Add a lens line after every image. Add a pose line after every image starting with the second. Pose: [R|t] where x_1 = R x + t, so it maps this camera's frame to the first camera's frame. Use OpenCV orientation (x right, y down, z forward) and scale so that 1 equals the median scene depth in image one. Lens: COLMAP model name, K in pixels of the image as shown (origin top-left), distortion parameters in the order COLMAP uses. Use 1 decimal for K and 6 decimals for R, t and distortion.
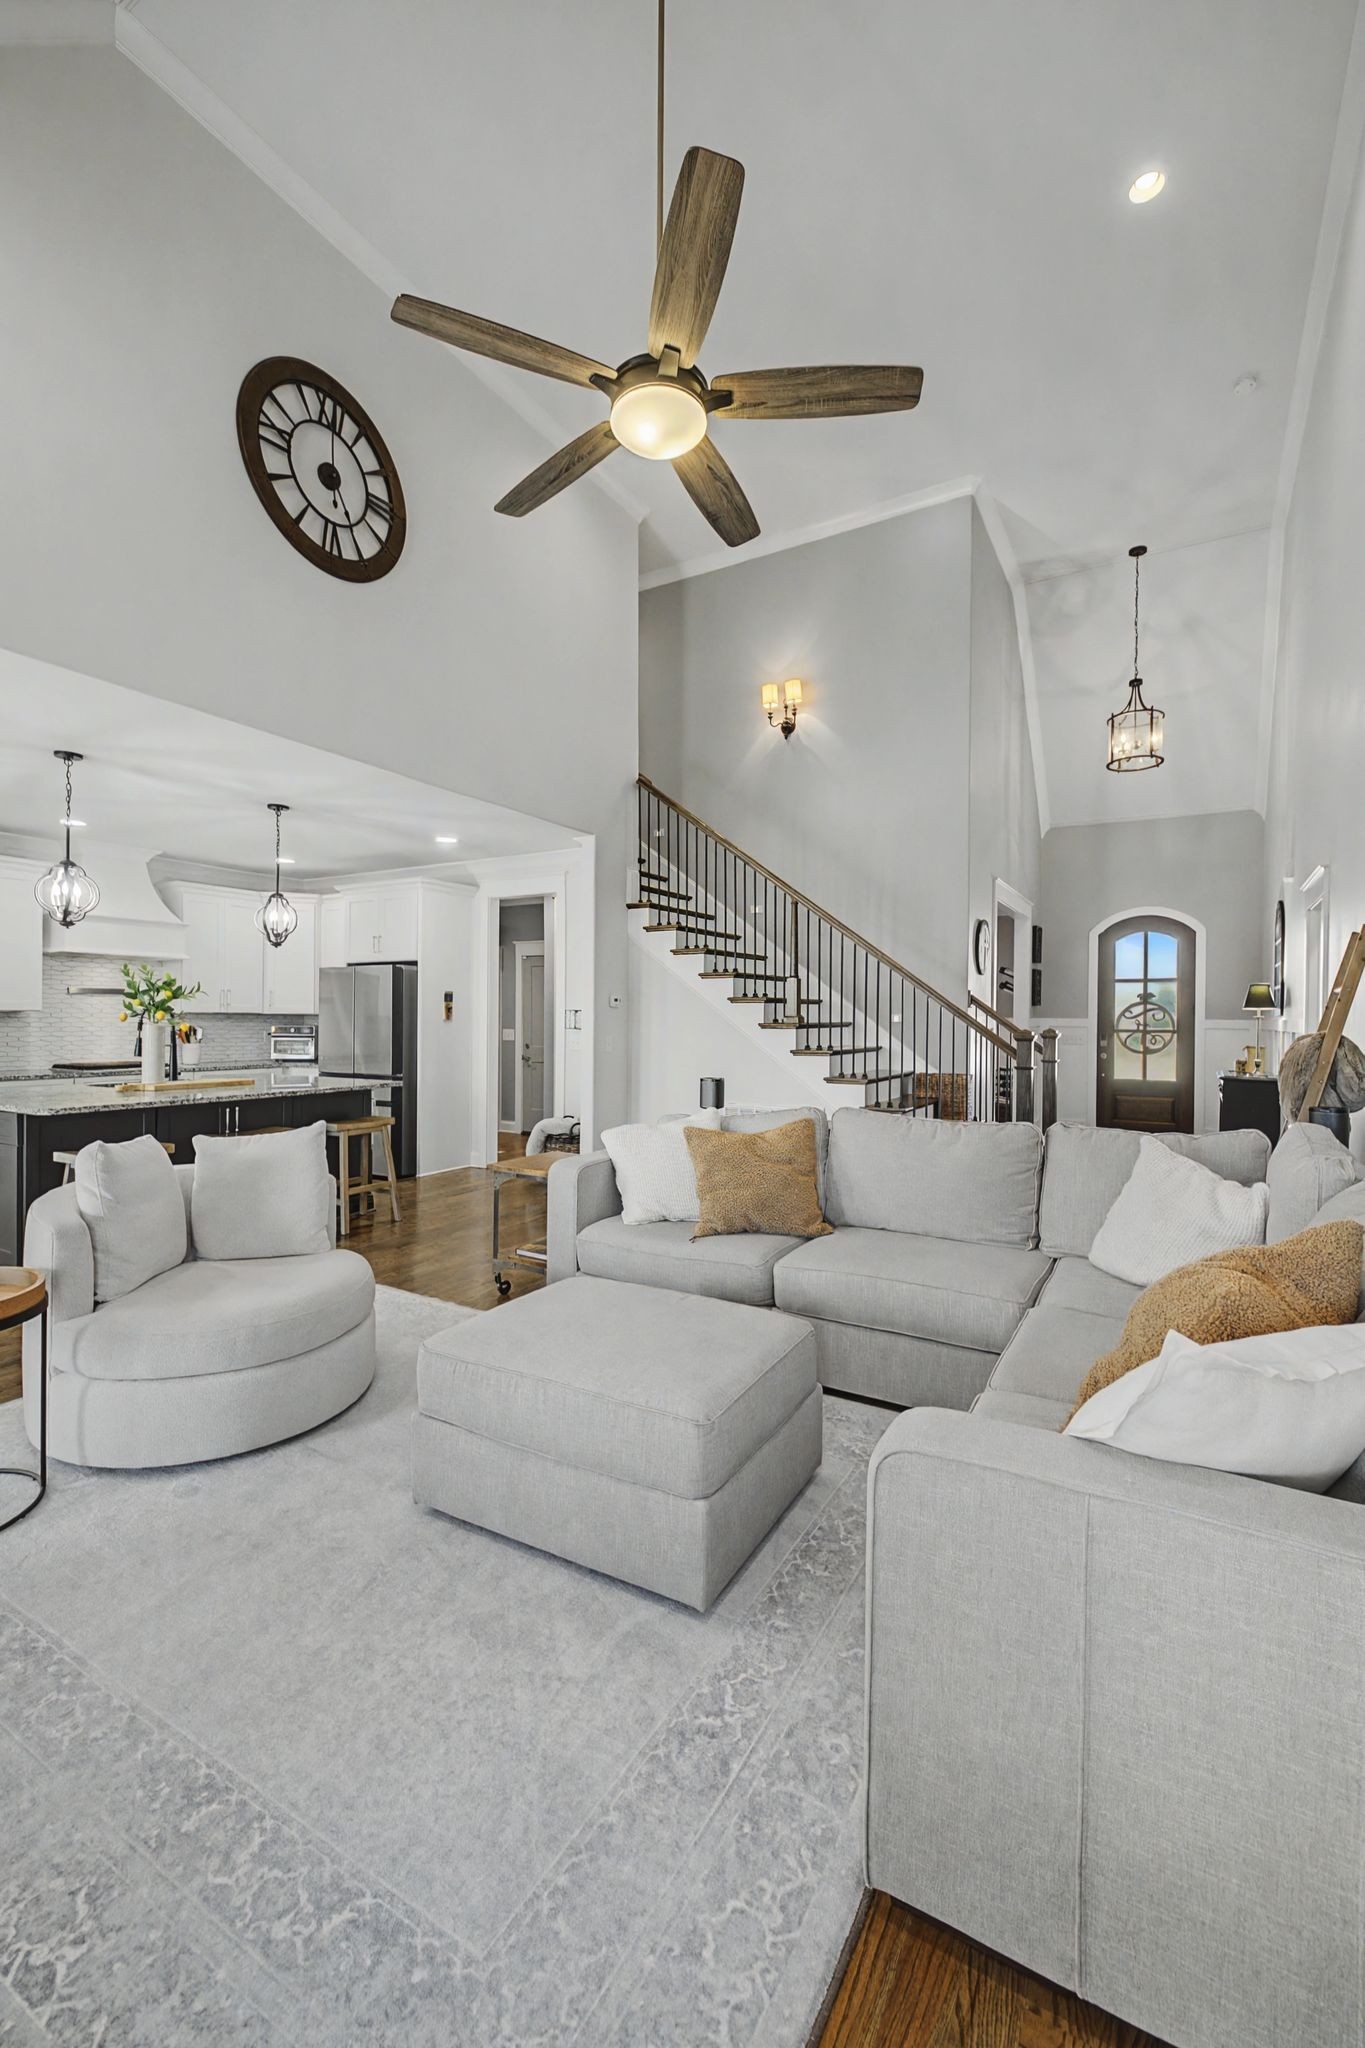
lens RADIAL K [[861.8, 0, 664.4], [0, 861.8, 1027.2], [0, 0, 1]] dist [0.009852, 0.000394]
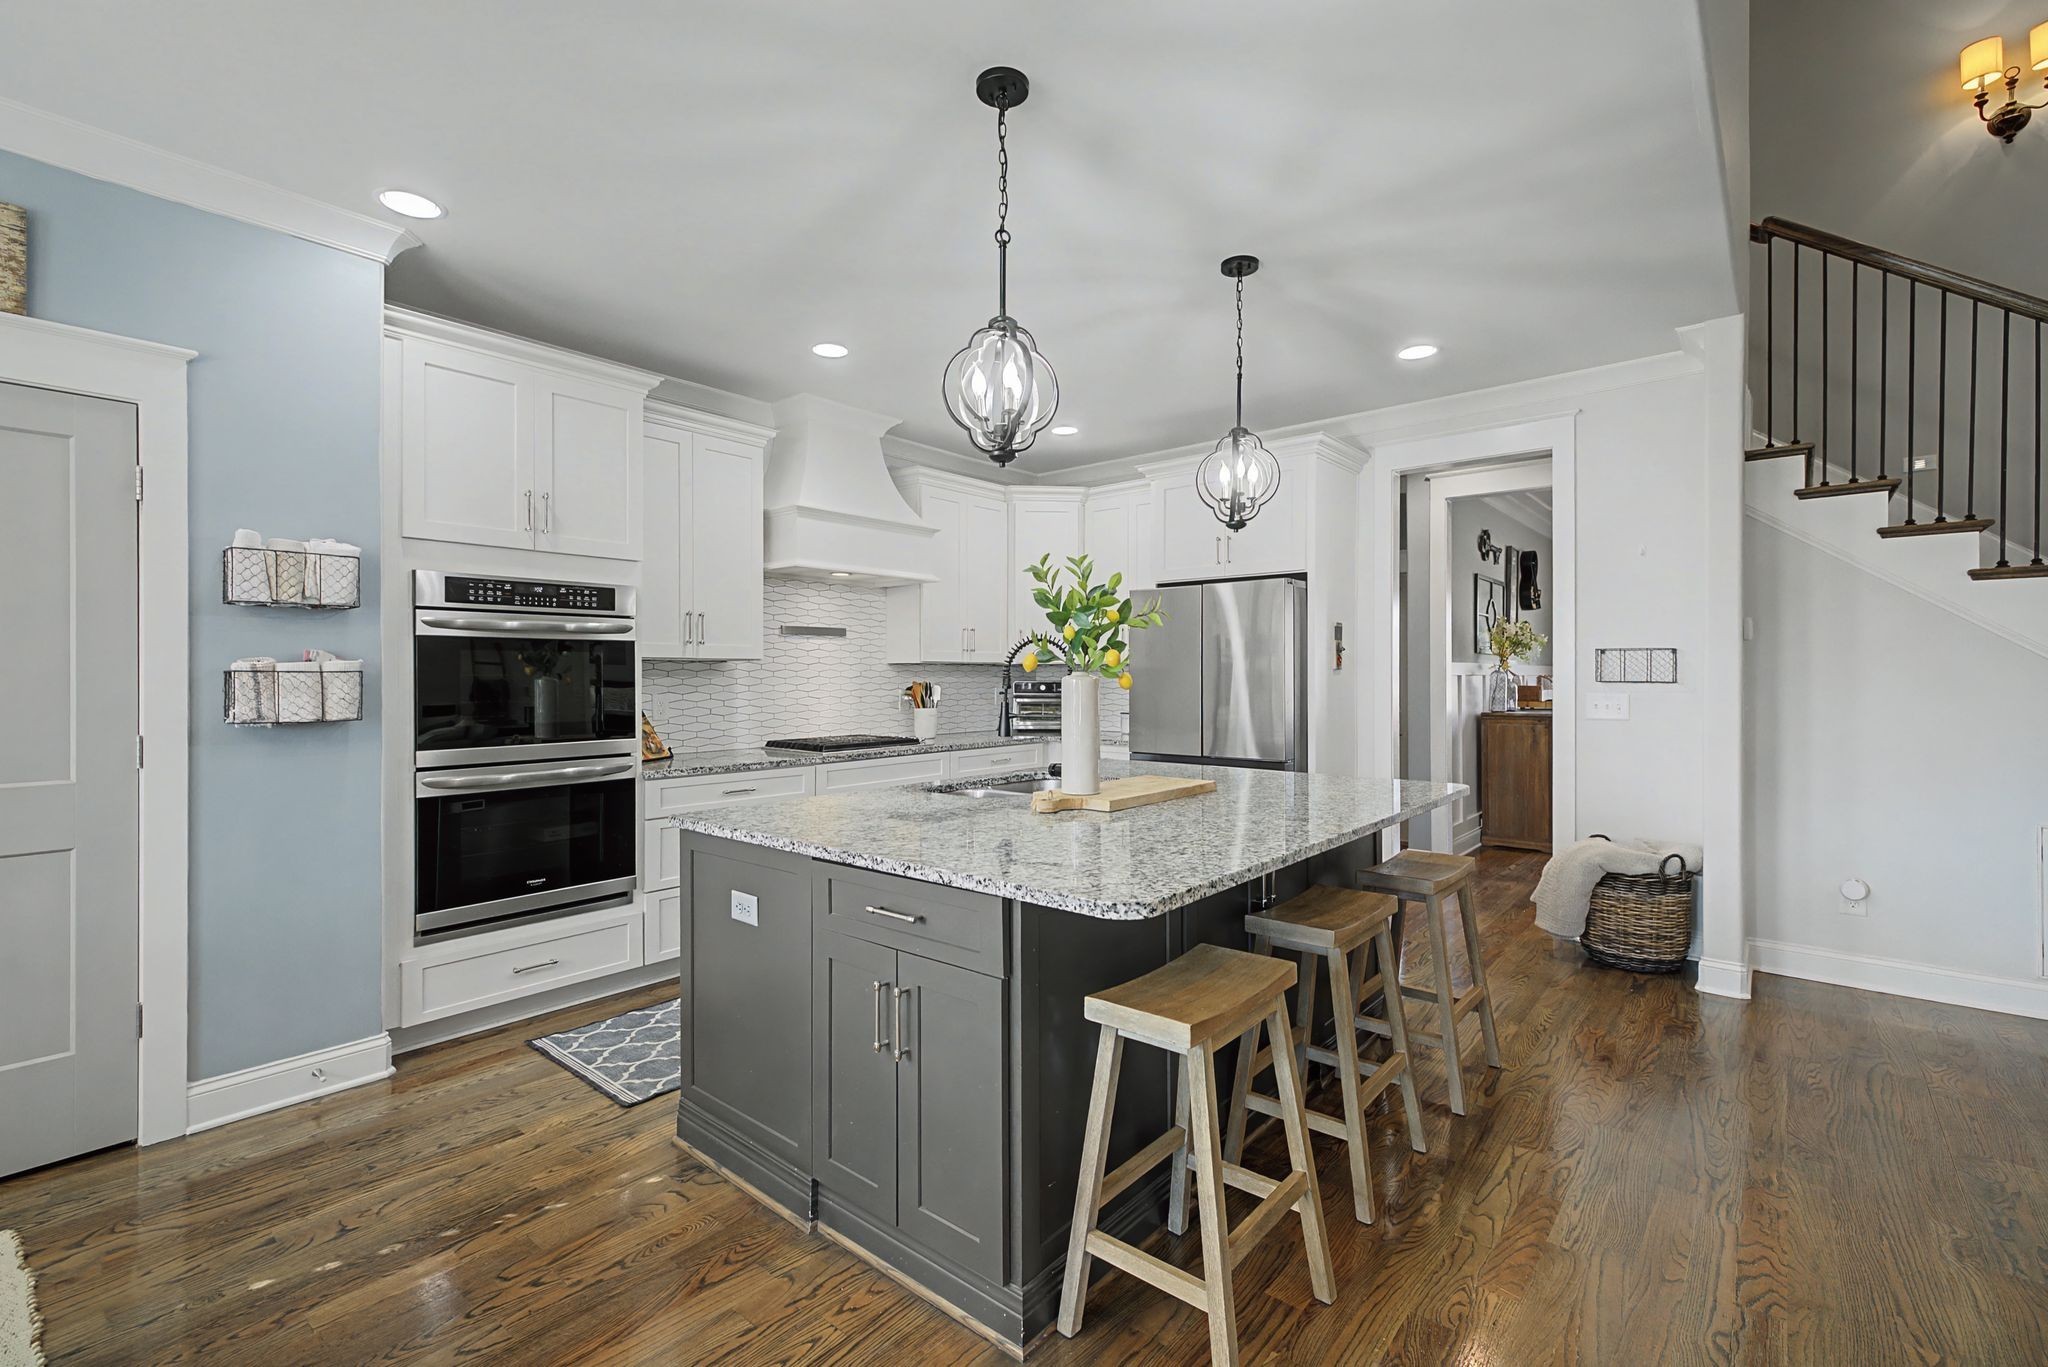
lens RADIAL K [[908.9, 0, 1016.9], [0, 908.9, 683.4], [0, 0, 1]] dist [0.005532, -0.001102]
pose [[0.985592, -0.006853, -0.169002, -0.400832], [0.006964, 0.999976, 0.000067, 0.000036], [0.168998, -0.001243, 0.985616, 0.352559]]
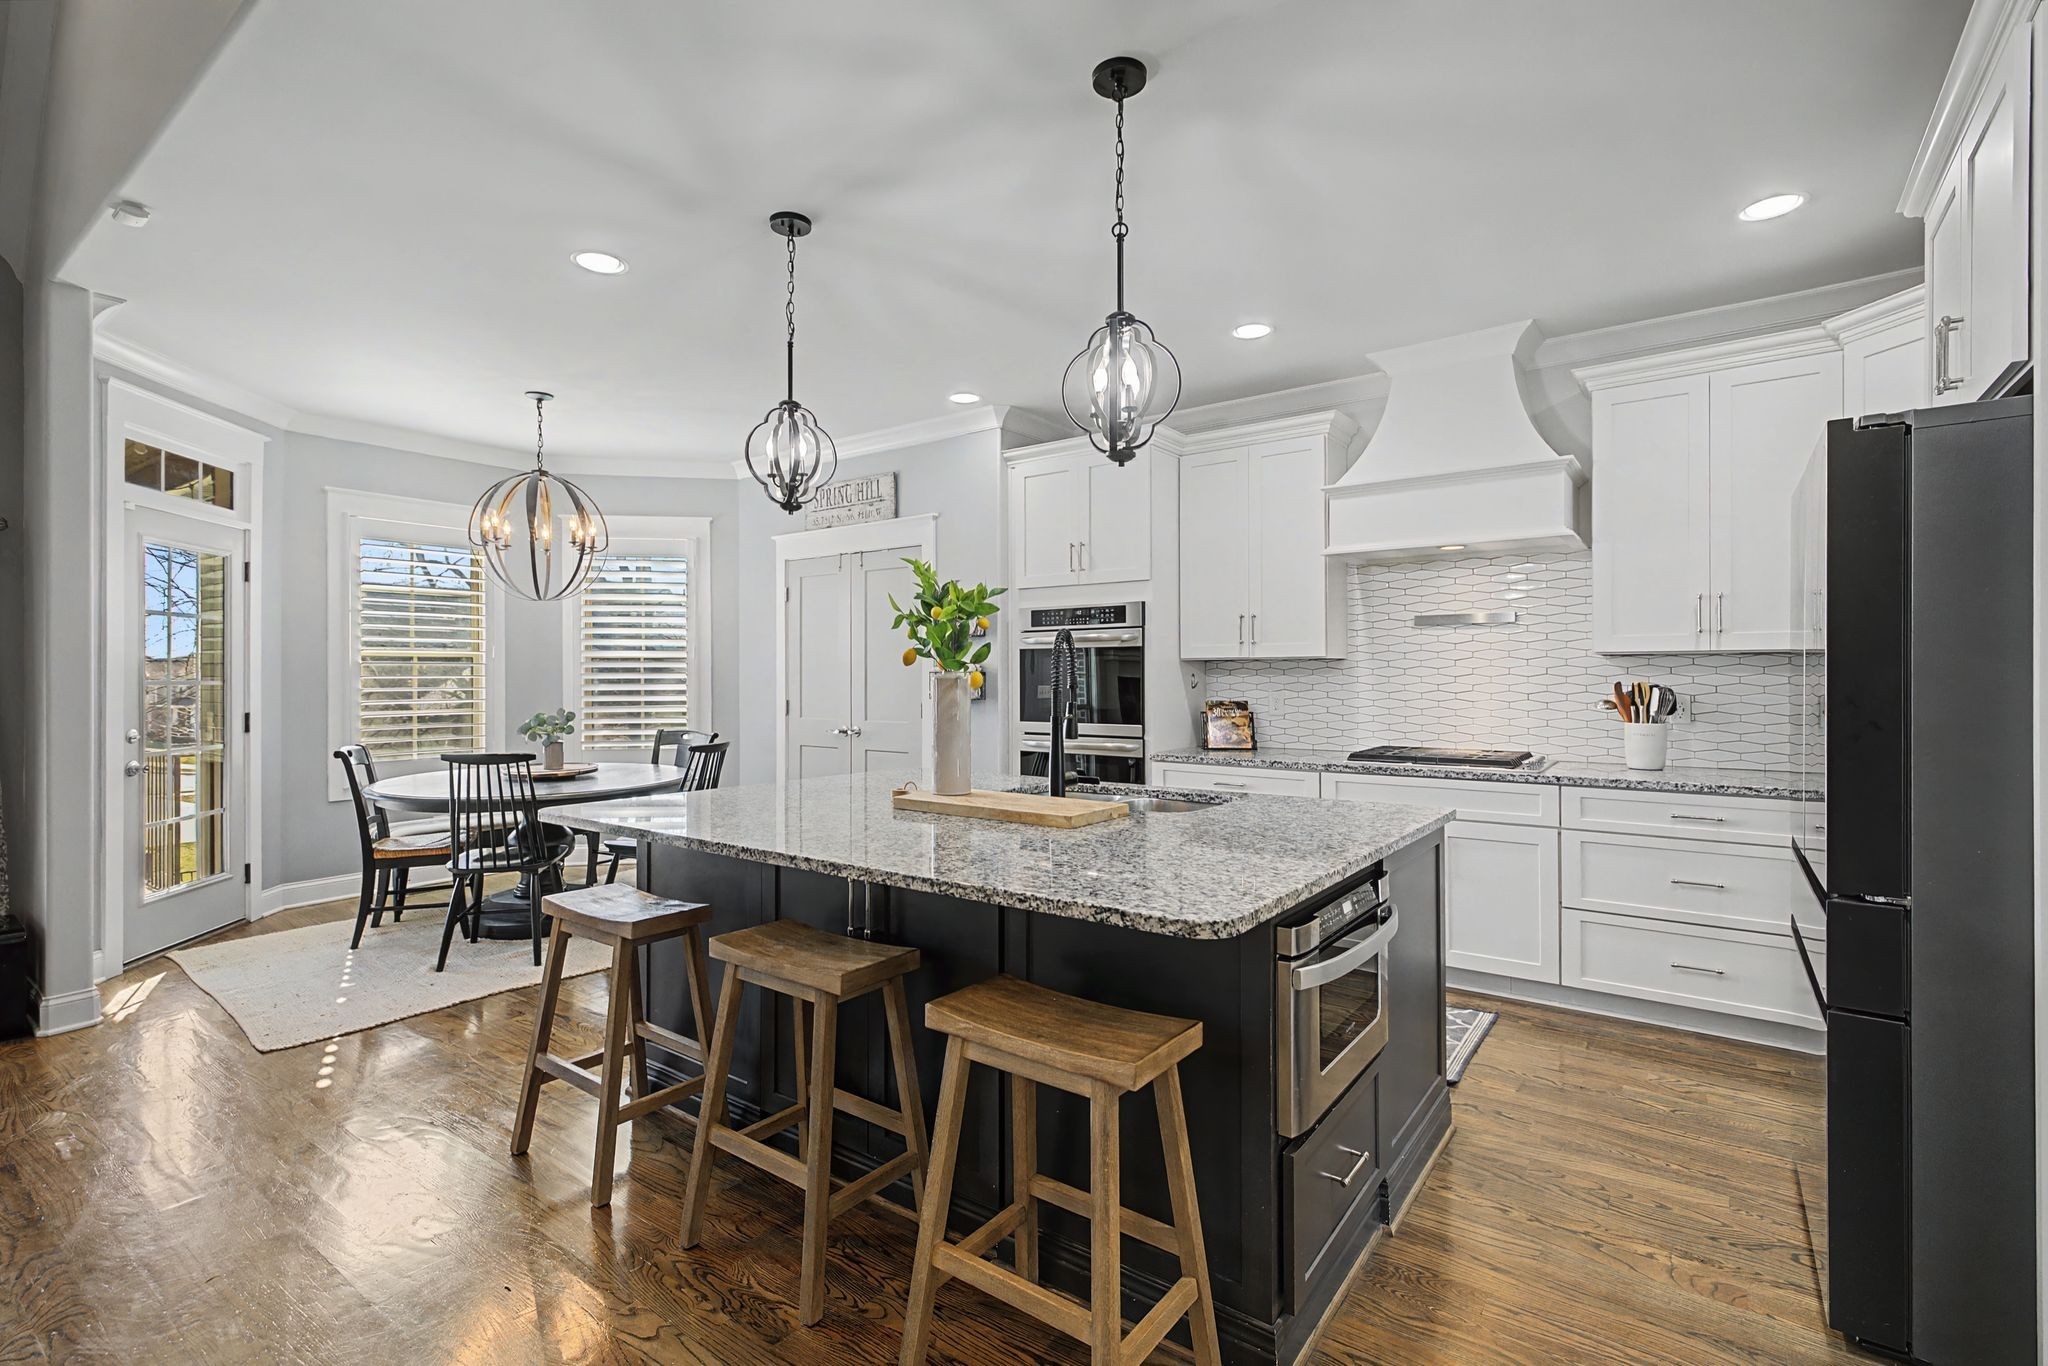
lens RADIAL K [[908.9, 0, 1025.3], [0, 908.9, 675.7], [0, 0, 1]] dist [0.005532, -0.001102]
pose [[-0.104910, -0.004473, -0.994472, -0.064041], [-0.005284, 0.999978, -0.003941, -0.001931], [0.994468, 0.004841, -0.104931, 0.811405]]
